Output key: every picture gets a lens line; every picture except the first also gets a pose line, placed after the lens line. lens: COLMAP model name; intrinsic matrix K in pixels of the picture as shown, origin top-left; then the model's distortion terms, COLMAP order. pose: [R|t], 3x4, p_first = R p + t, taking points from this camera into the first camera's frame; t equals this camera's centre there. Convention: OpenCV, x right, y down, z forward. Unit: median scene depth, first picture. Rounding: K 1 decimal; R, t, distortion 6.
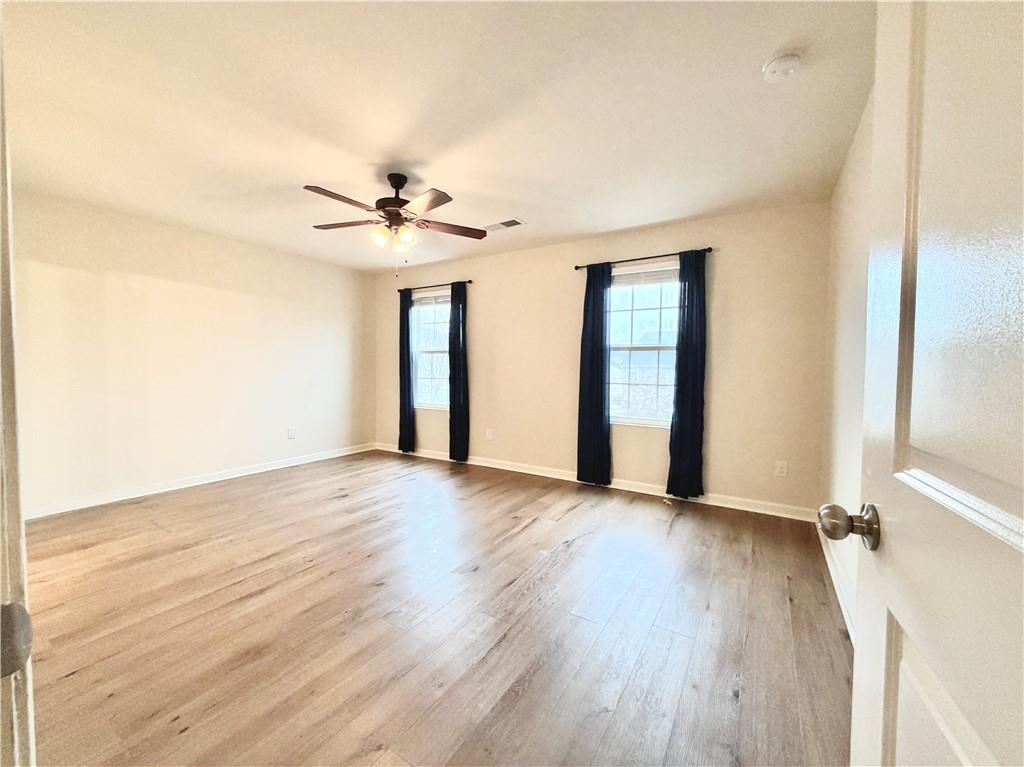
lens RADIAL K [[408.6, 0, 512.7], [0, 408.6, 385.3], [0, 0, 1]] dist [-0.000981, 0.000238]
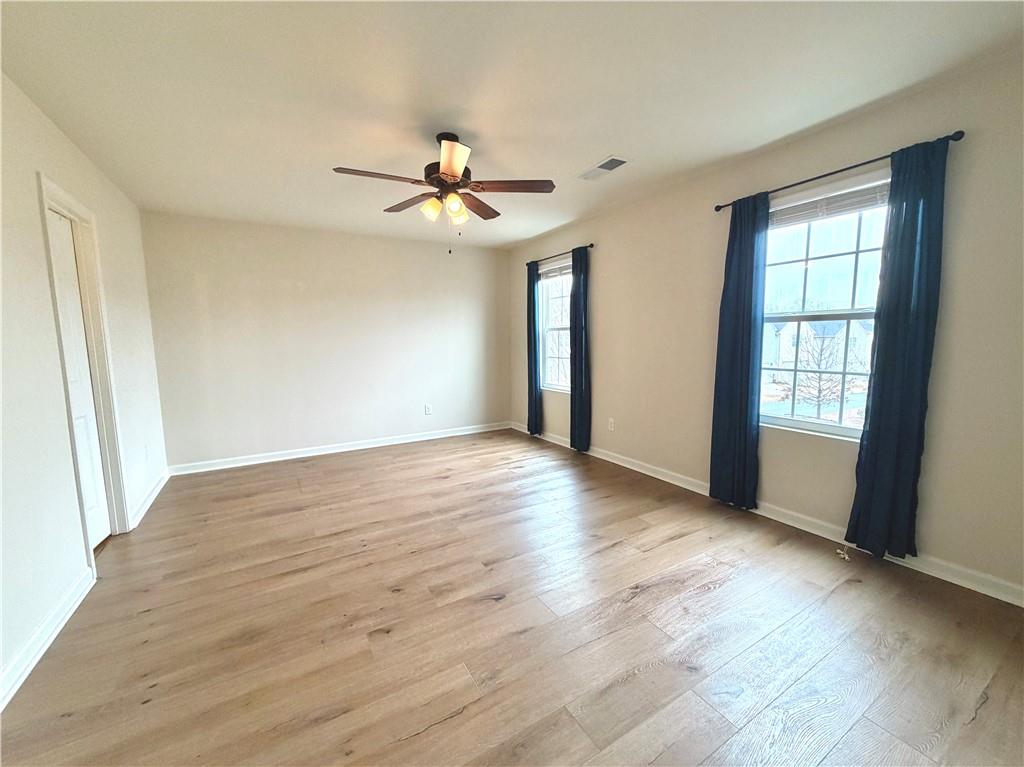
lens RADIAL K [[408.6, 0, 512.7], [0, 408.6, 385.3], [0, 0, 1]] dist [-0.000981, 0.000238]
pose [[0.887134, 0.031557, -0.460433, 0.194685], [0.001405, 0.997470, 0.071070, -0.029562], [0.461511, -0.063696, 0.884845, 0.188893]]
